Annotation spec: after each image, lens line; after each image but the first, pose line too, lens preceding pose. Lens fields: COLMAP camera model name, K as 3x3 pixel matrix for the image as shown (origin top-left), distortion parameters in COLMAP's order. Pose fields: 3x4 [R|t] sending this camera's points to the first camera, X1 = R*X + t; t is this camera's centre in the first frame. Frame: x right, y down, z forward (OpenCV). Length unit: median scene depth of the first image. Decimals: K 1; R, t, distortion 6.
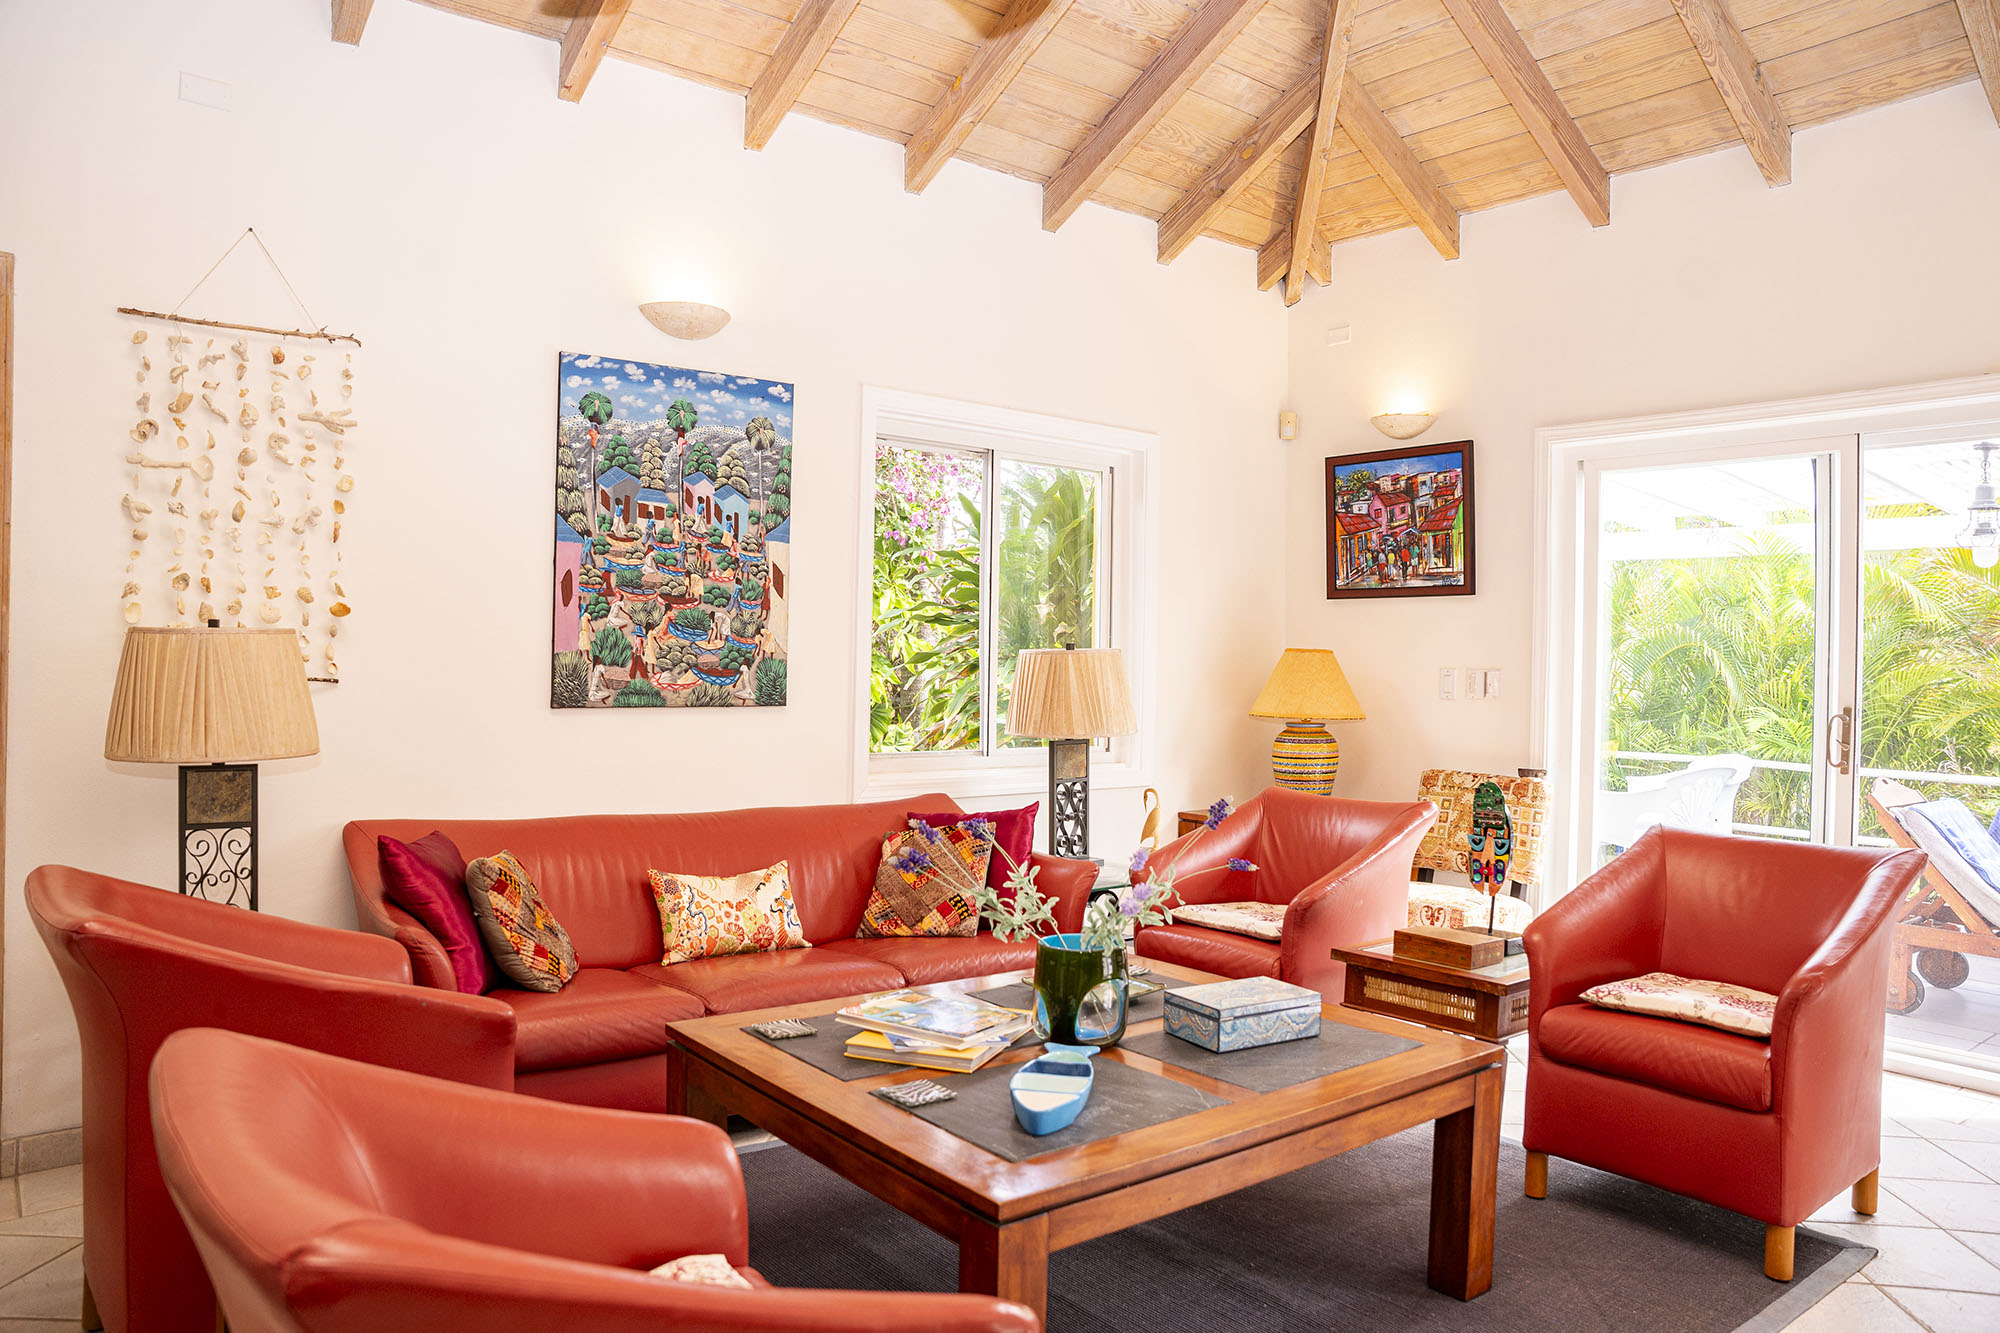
lens RADIAL K [[1383.2, 0, 1000.0], [0, 1383.2, 666.5], [0, 0, 1]] dist [-0.174033, 0.135544]
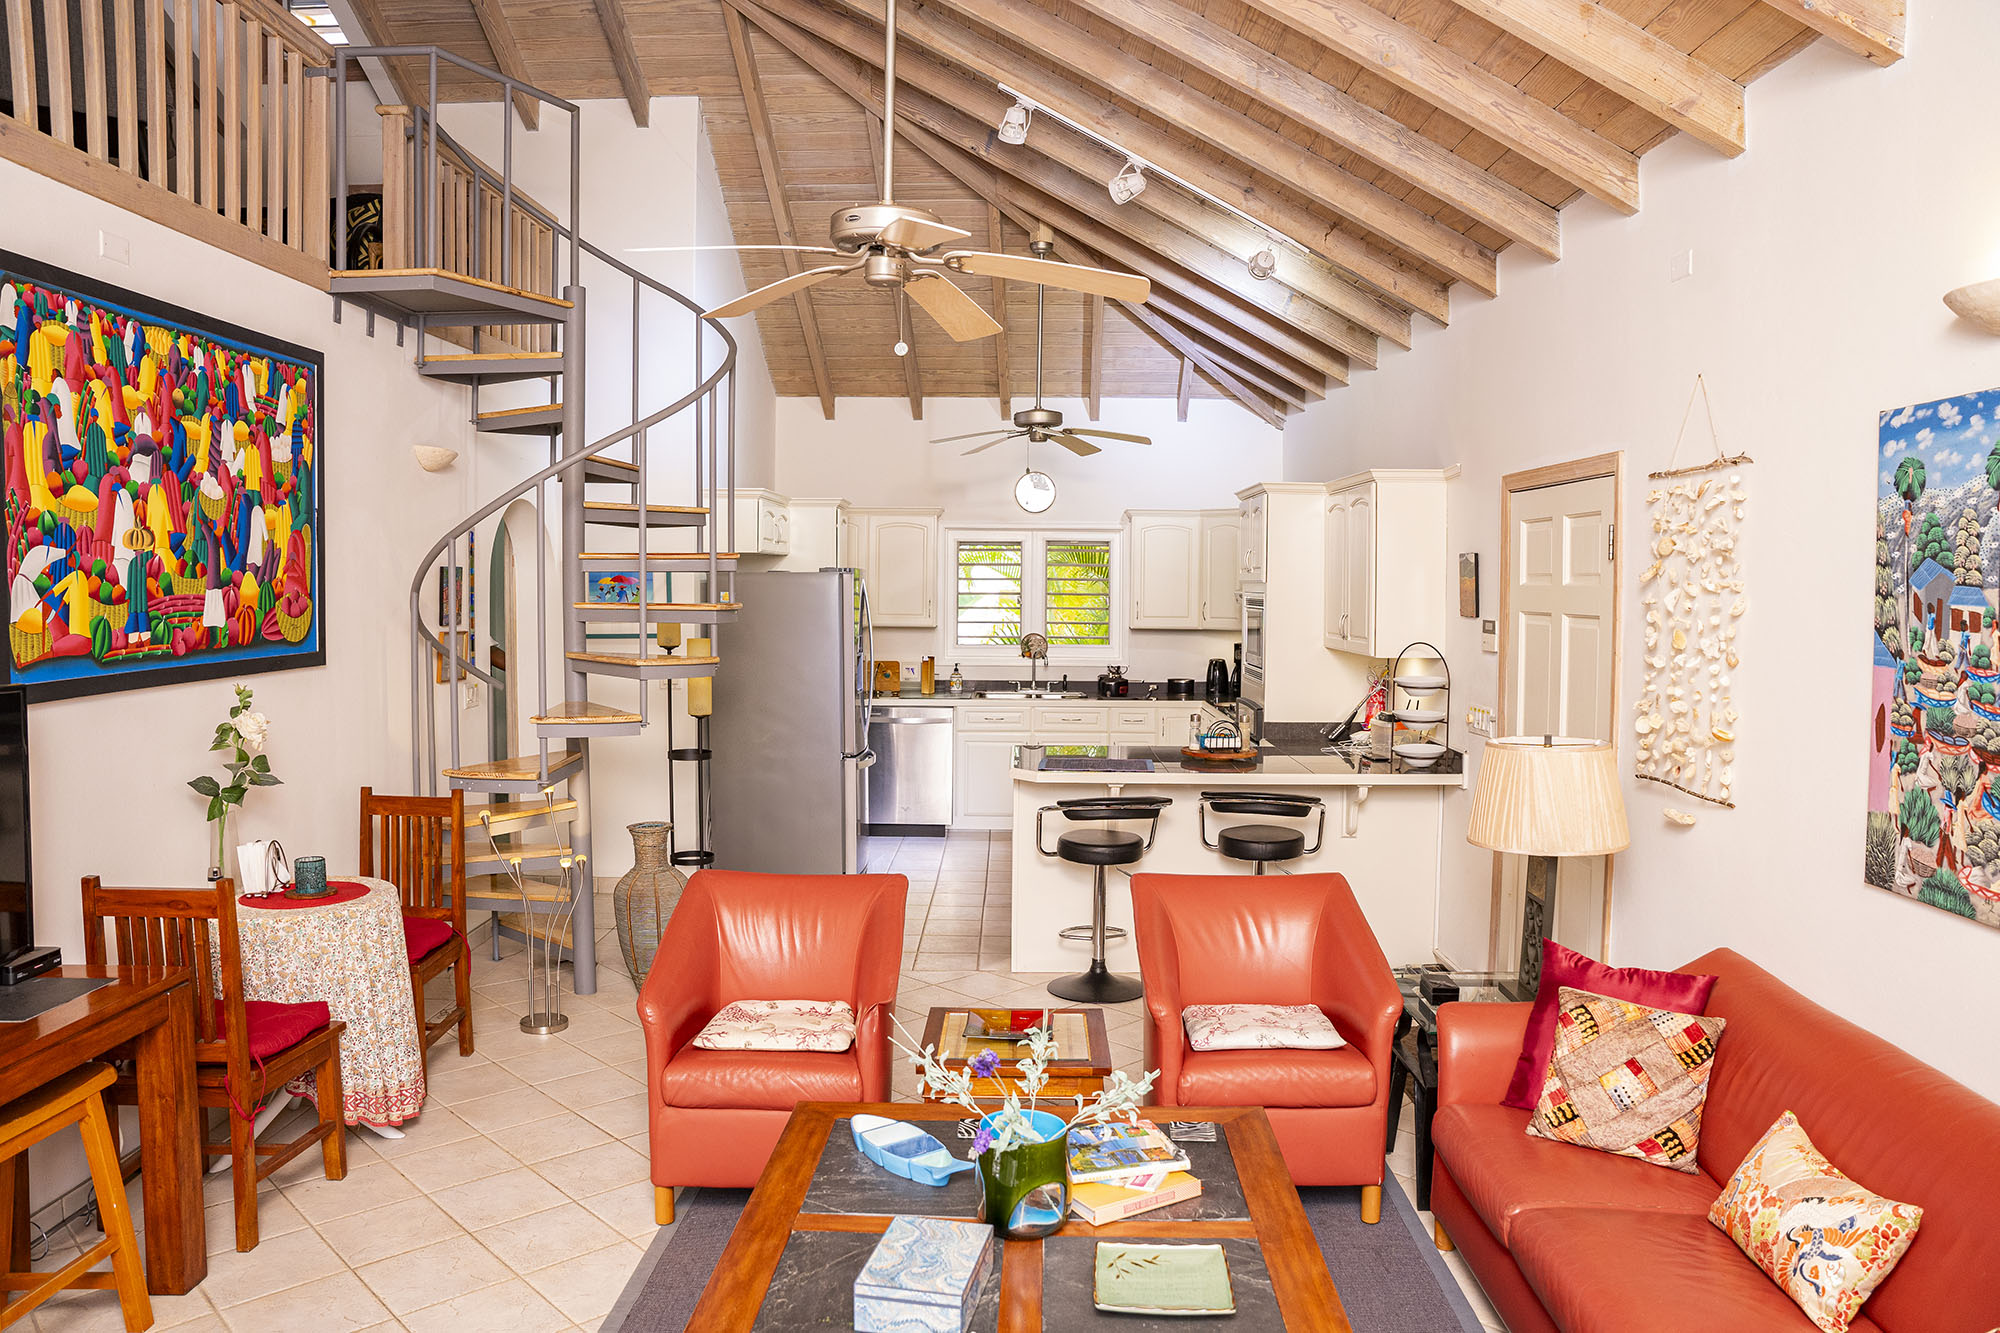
lens RADIAL K [[1383.2, 0, 1000.0], [0, 1383.2, 666.5], [0, 0, 1]] dist [-0.174033, 0.135544]
pose [[-0.632630, 0.025831, -0.774023, 0.536192], [-0.018536, 0.998652, 0.048477, -0.114948], [0.774232, 0.045015, -0.631299, 1.054921]]
